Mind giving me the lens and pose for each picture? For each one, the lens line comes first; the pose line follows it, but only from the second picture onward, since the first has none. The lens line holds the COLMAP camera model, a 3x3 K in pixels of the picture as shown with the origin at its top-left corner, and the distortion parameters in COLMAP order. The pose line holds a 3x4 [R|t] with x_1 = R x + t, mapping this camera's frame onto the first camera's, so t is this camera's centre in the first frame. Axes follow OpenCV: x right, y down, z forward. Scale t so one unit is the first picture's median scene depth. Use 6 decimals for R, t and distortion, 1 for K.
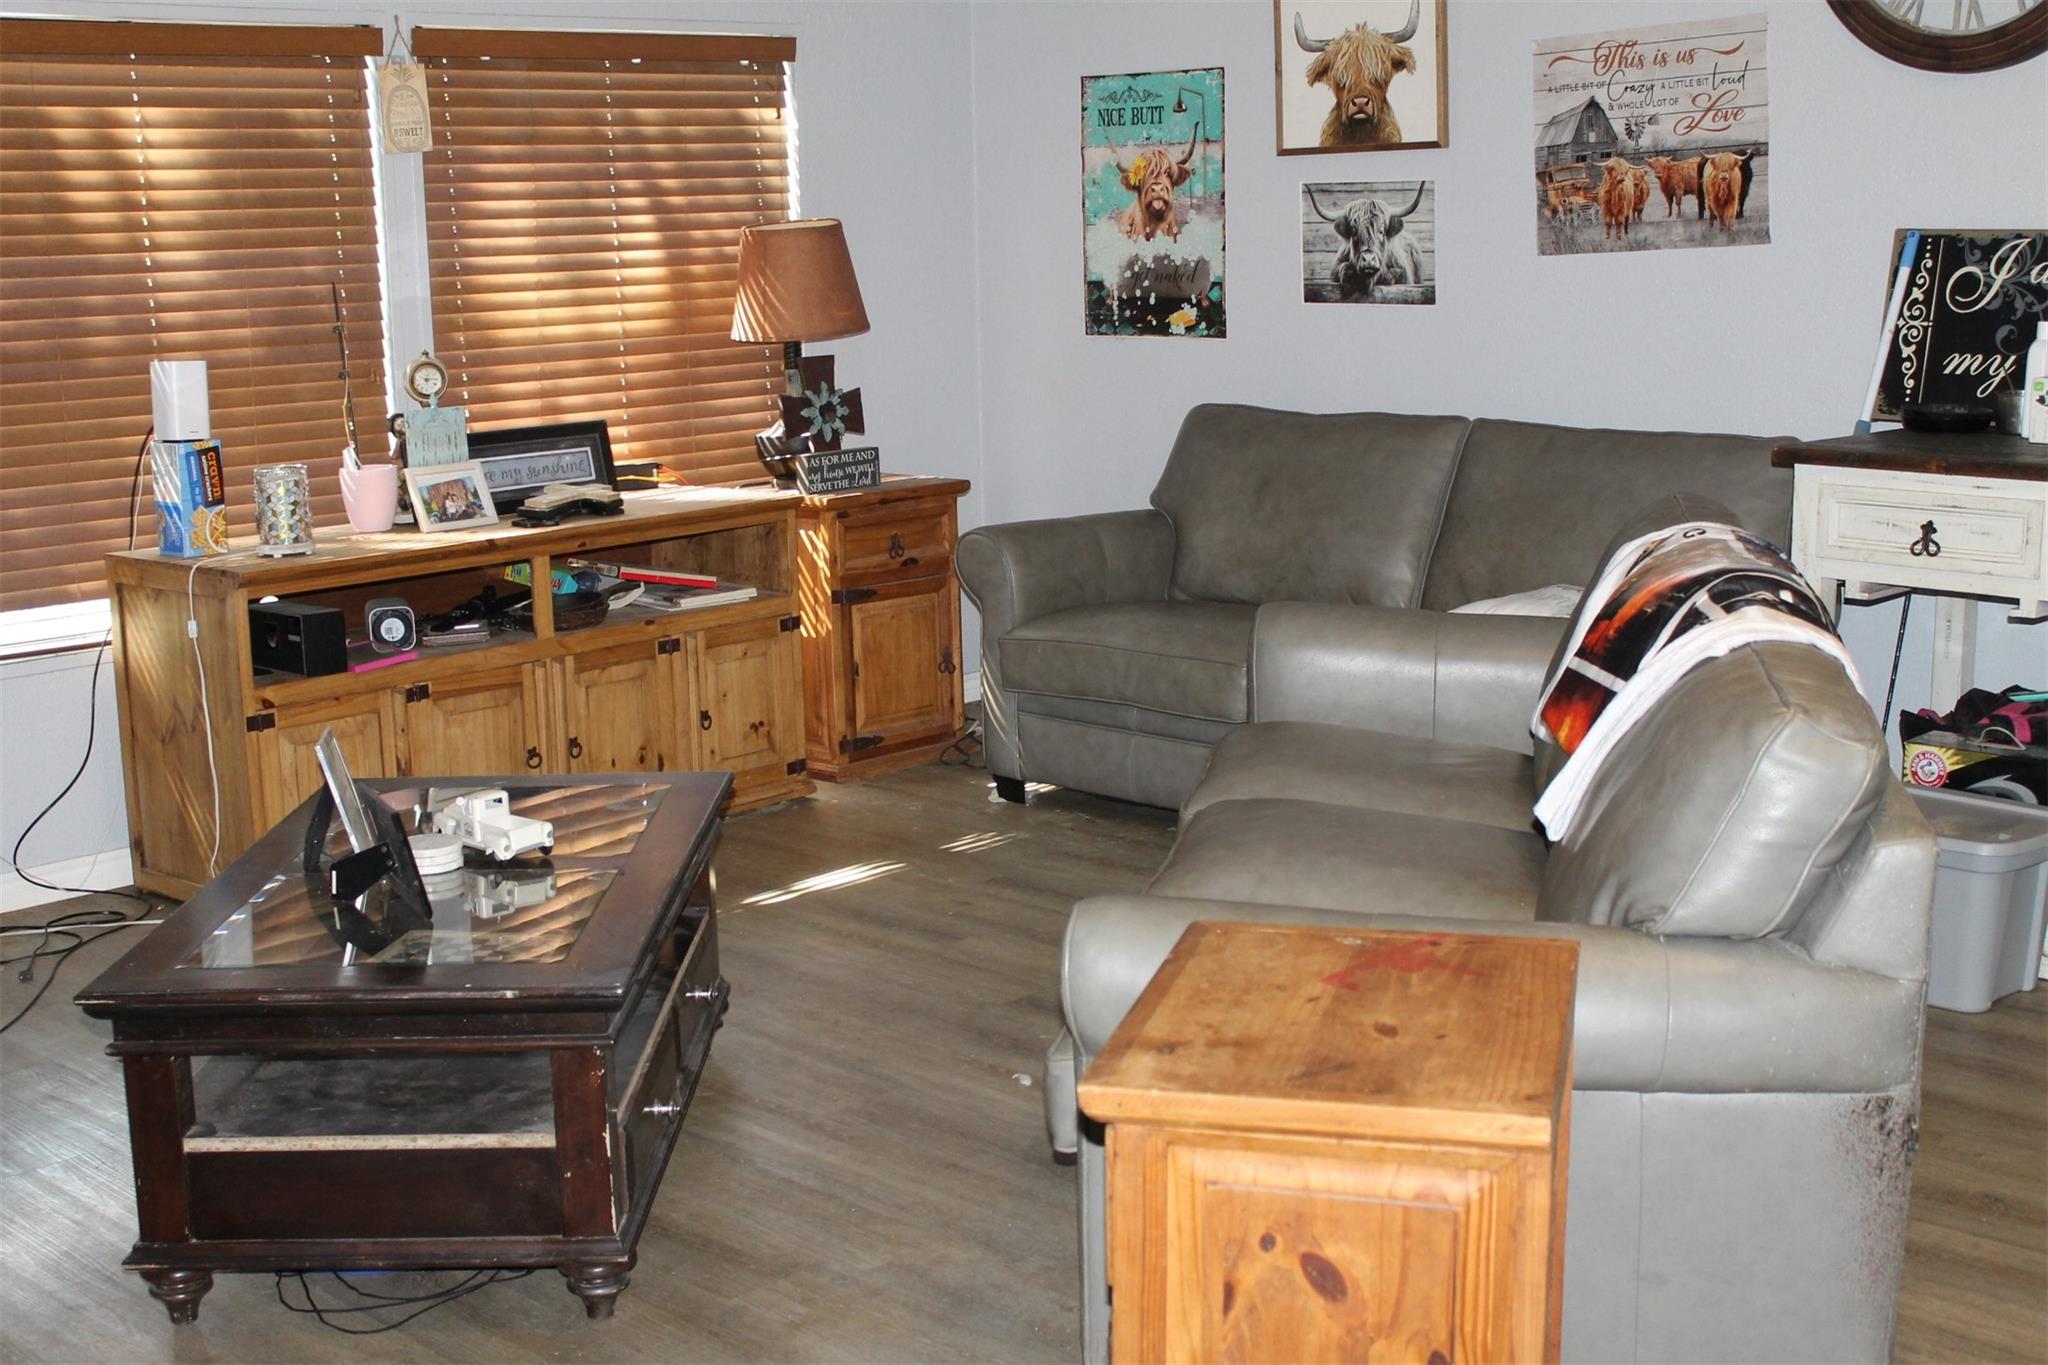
lens RADIAL K [[2543.9, 0, 1022.0], [0, 2543.9, 685.1], [0, 0, 1]] dist [-0.036239, 0.000000]
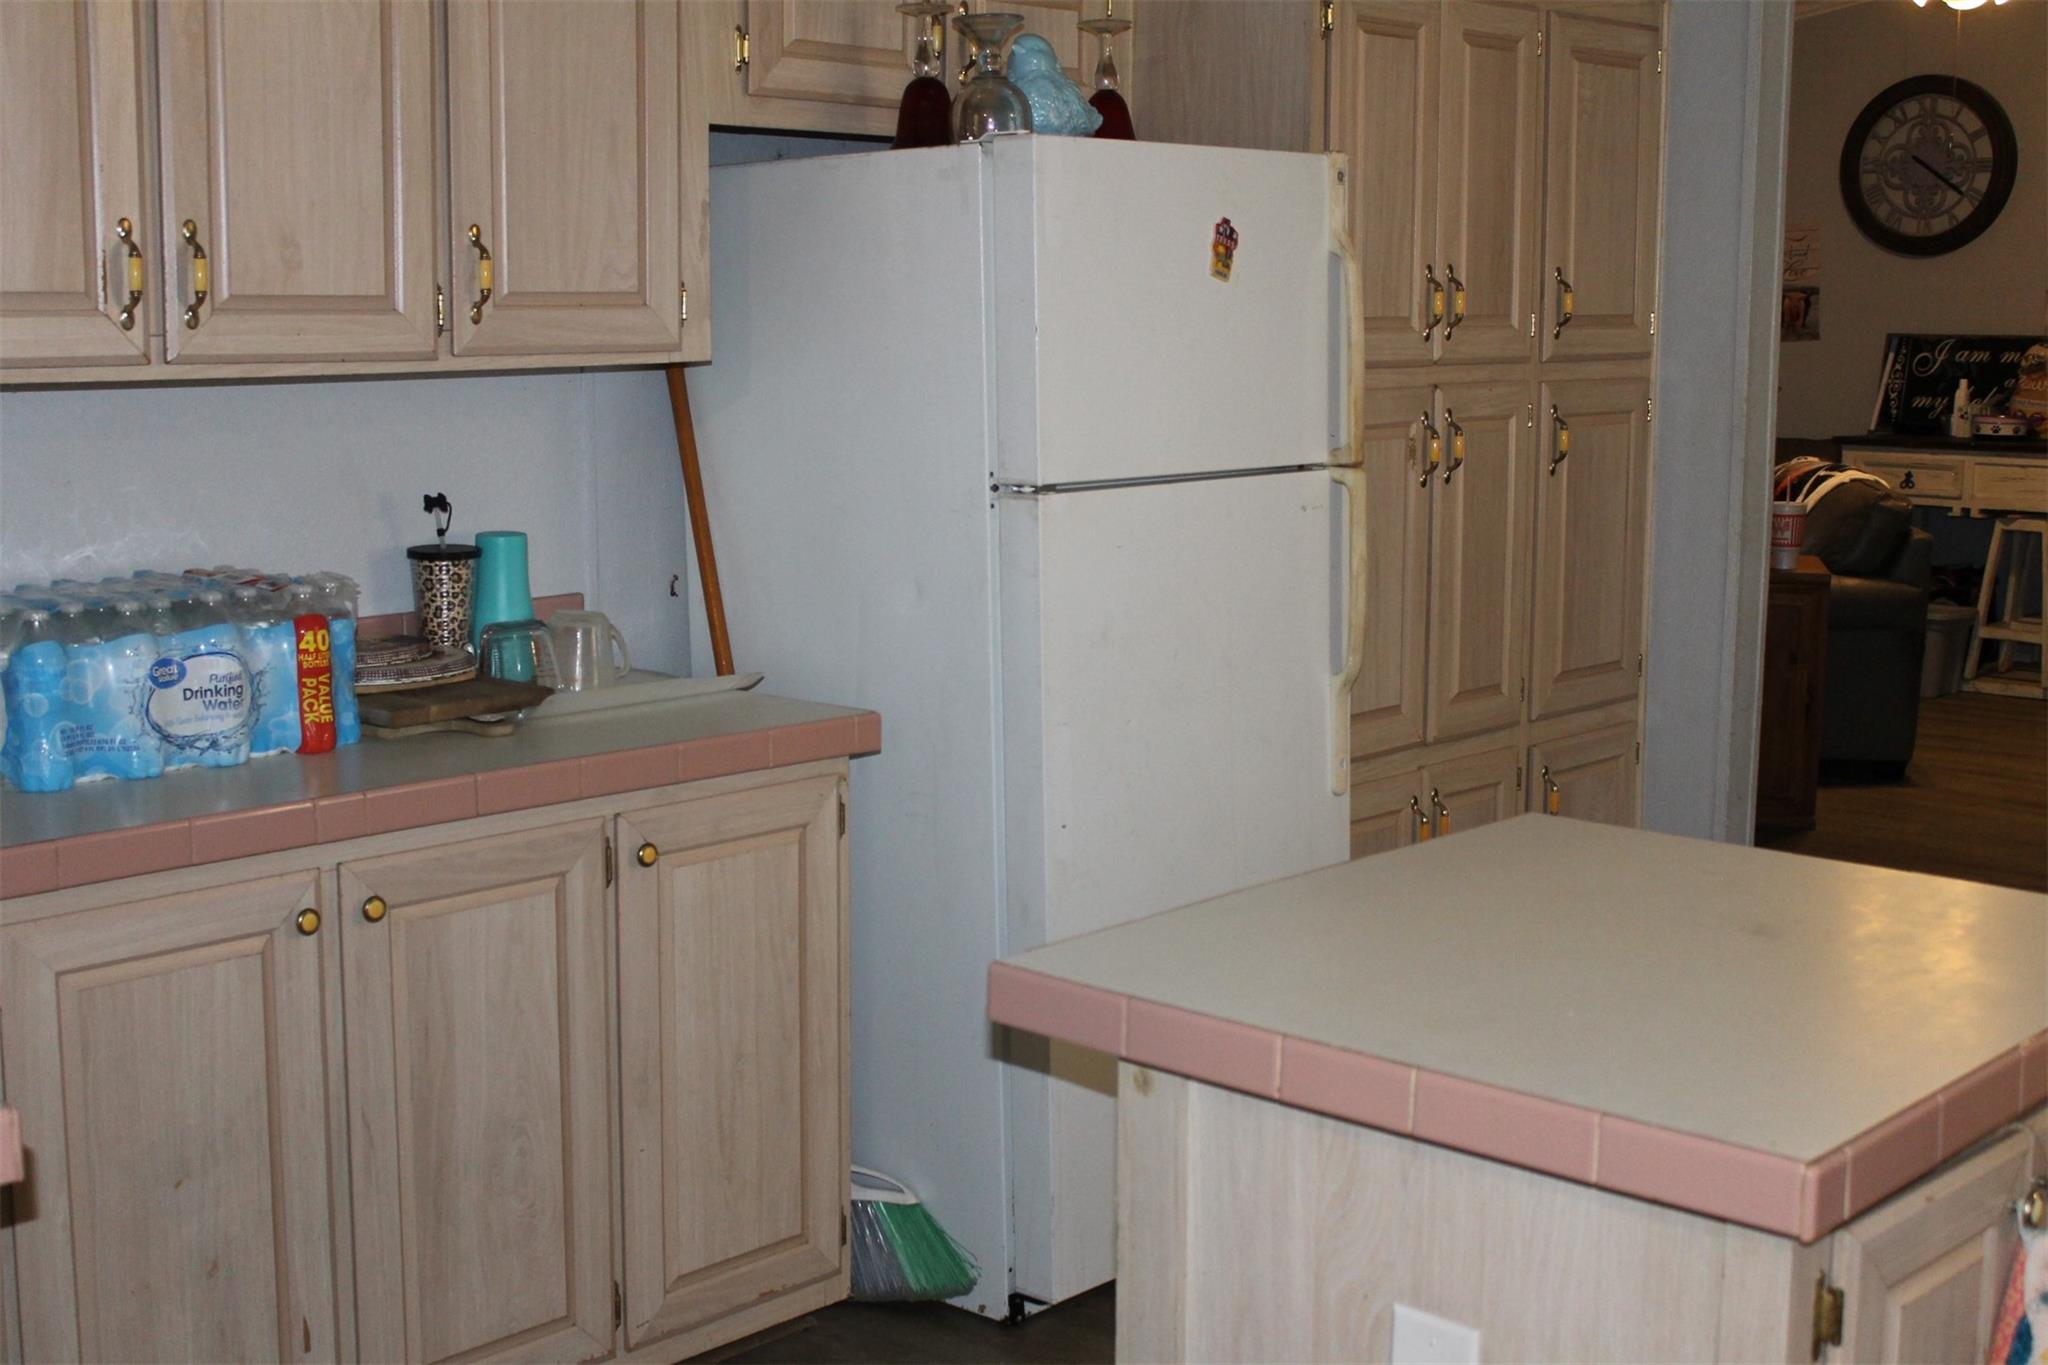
lens RADIAL K [[2543.9, 0, 1025.7], [0, 2543.9, 679.1], [0, 0, 1]] dist [-0.036239, 0.000000]
pose [[0.999441, 0.010854, 0.031630, -0.378978], [-0.009476, 0.999014, -0.043379, 0.178021], [-0.032070, 0.043055, 0.998558, -0.920780]]
